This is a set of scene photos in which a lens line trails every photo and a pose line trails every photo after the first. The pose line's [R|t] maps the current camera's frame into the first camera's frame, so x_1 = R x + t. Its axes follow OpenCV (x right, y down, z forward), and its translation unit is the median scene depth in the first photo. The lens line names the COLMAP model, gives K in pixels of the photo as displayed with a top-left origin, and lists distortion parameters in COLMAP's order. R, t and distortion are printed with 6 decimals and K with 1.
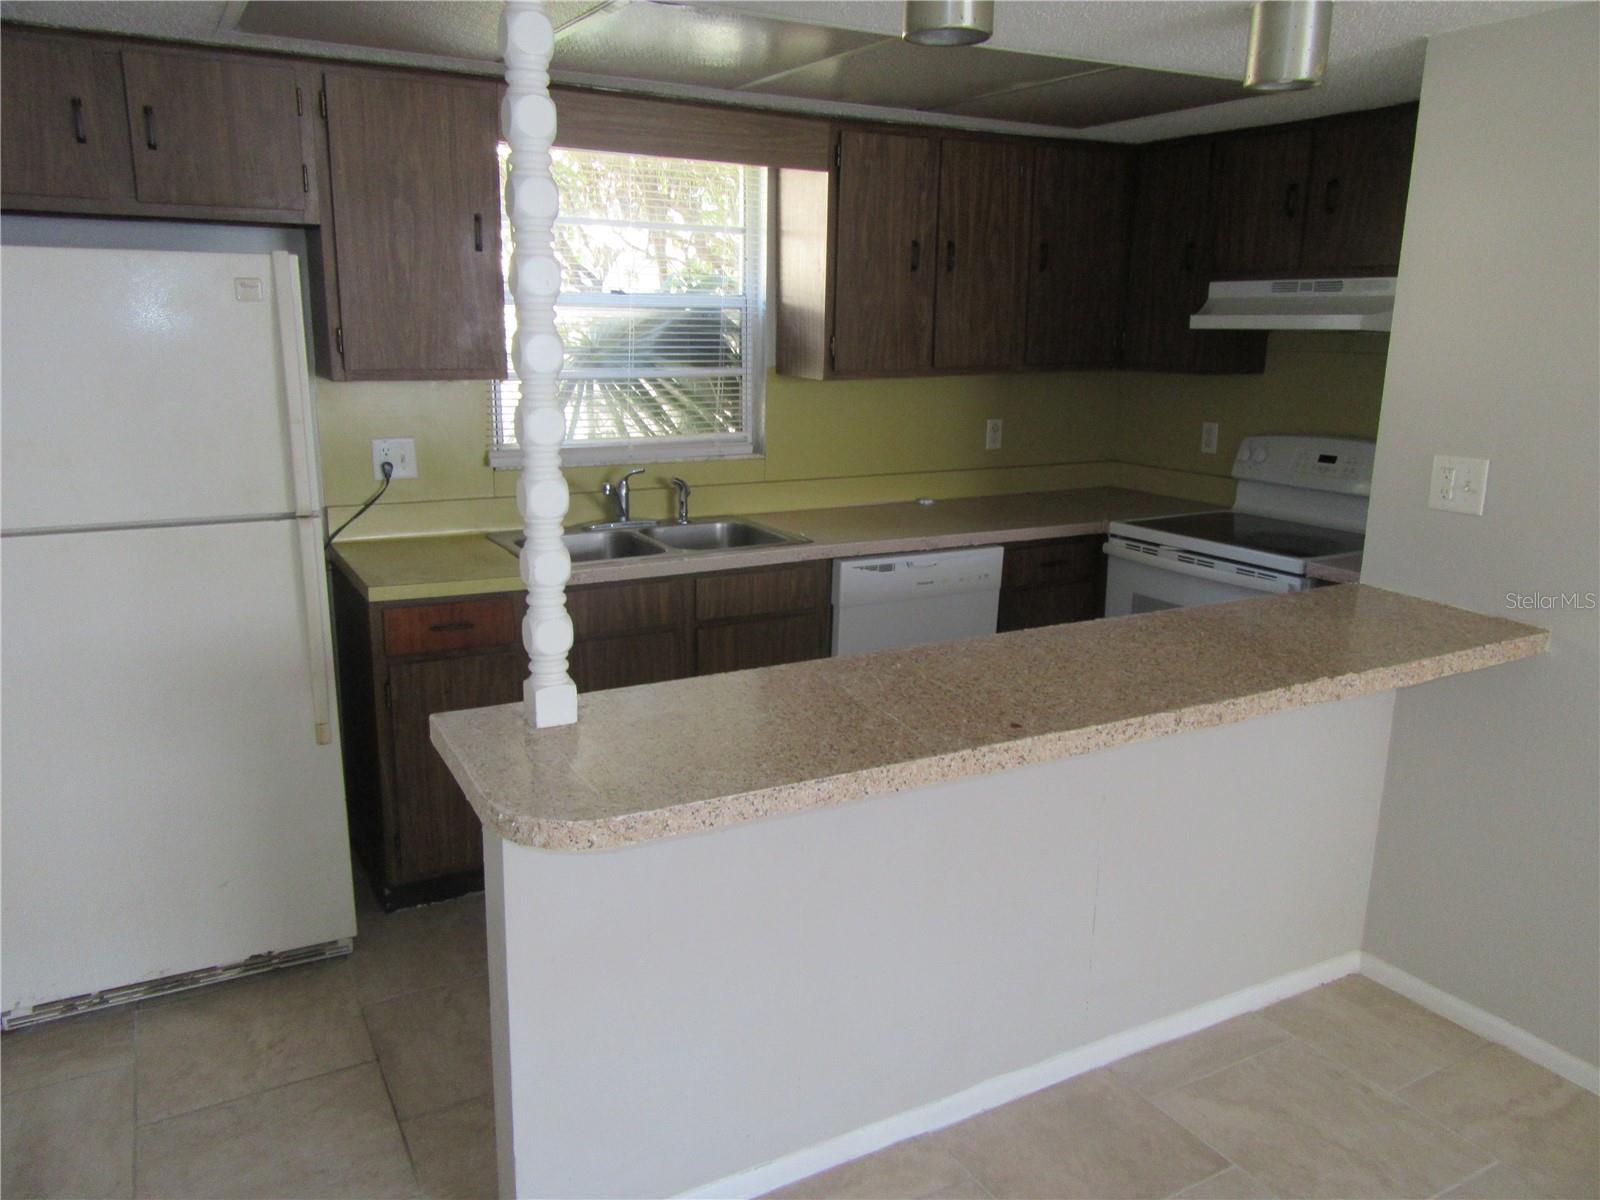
lens RADIAL K [[1195.5, 0, 800.0], [0, 1195.5, 600.0], [0, 0, 1]] dist [0.003892, 0.002335]
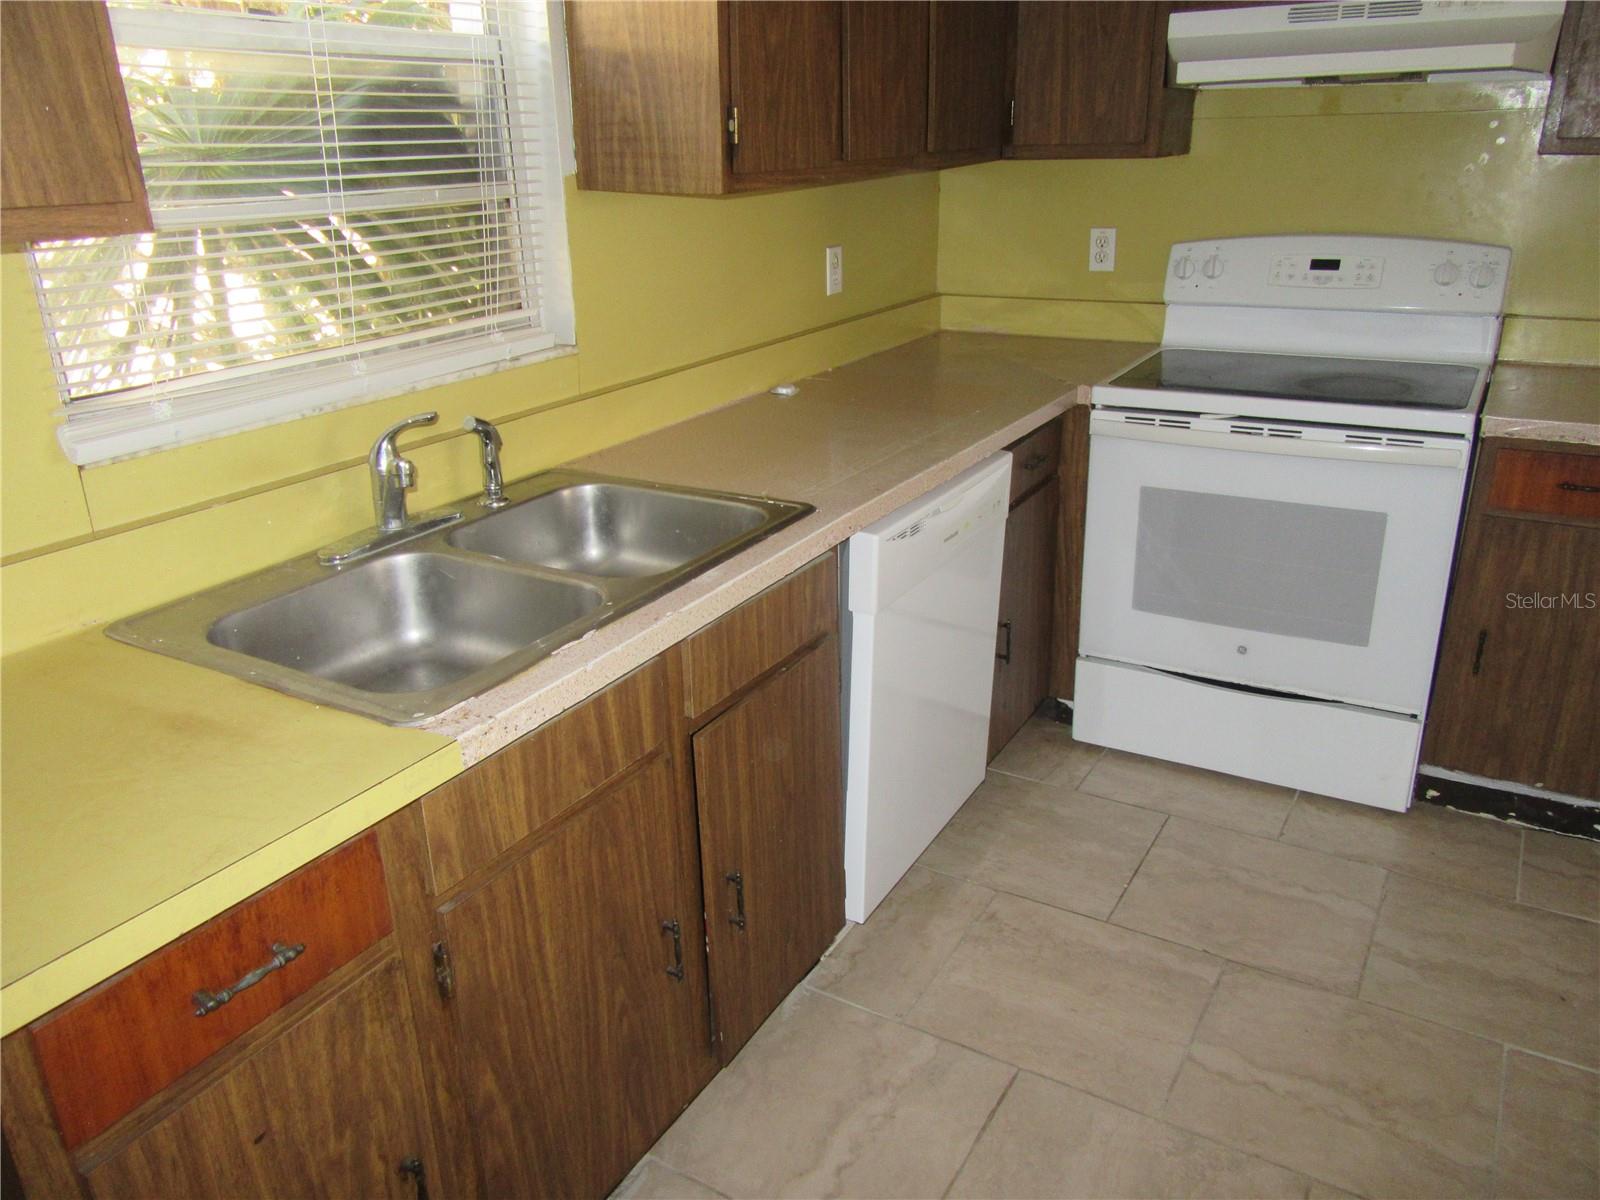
lens RADIAL K [[1195.5, 0, 800.0], [0, 1195.5, 600.0], [0, 0, 1]] dist [0.003892, 0.002335]
pose [[0.856122, -0.218278, 0.468413, -0.229077], [0.151297, 0.972569, 0.176686, -0.094007], [-0.494131, -0.080396, 0.865662, 0.490268]]
